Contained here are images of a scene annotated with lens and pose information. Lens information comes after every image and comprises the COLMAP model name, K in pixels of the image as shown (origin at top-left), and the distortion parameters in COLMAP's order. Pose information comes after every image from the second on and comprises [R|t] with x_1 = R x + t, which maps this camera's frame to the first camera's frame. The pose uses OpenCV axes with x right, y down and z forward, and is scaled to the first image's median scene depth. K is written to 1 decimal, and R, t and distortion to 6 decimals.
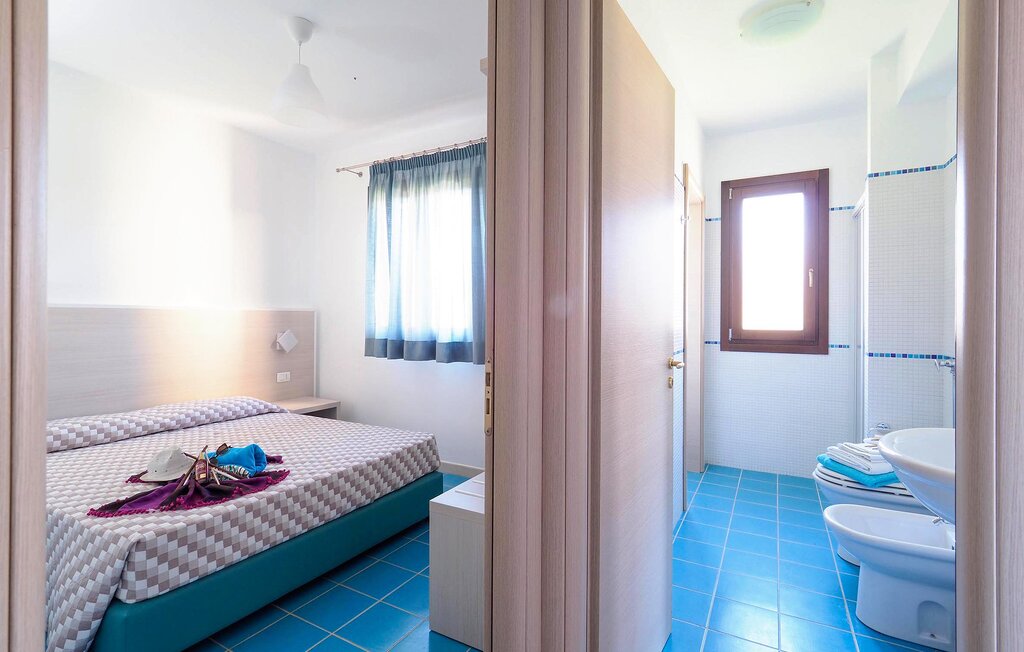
lens RADIAL K [[475.0, 0, 513.0], [0, 475.0, 313.5], [0, 0, 1]] dist [-0.004063, -0.000591]
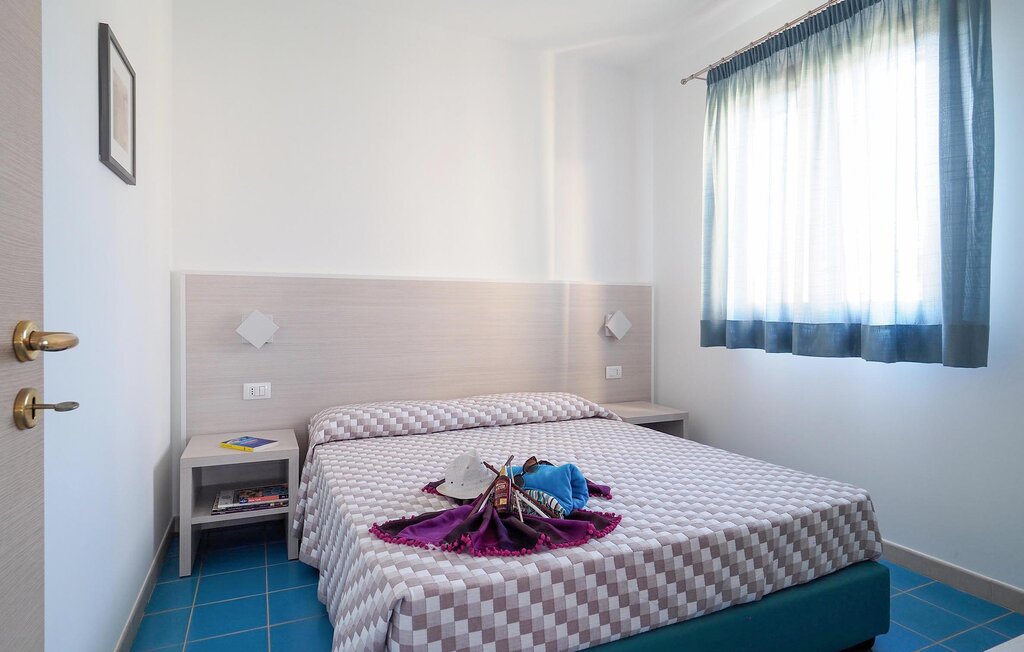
lens RADIAL K [[564.1, 0, 513.9], [0, 564.1, 313.9], [0, 0, 1]] dist [0.002188, 0.000052]
pose [[0.808163, -0.002114, -0.588955, -0.151684], [0.006907, 0.999959, 0.005889, 0.063101], [0.588919, -0.008828, 0.808144, 0.328848]]
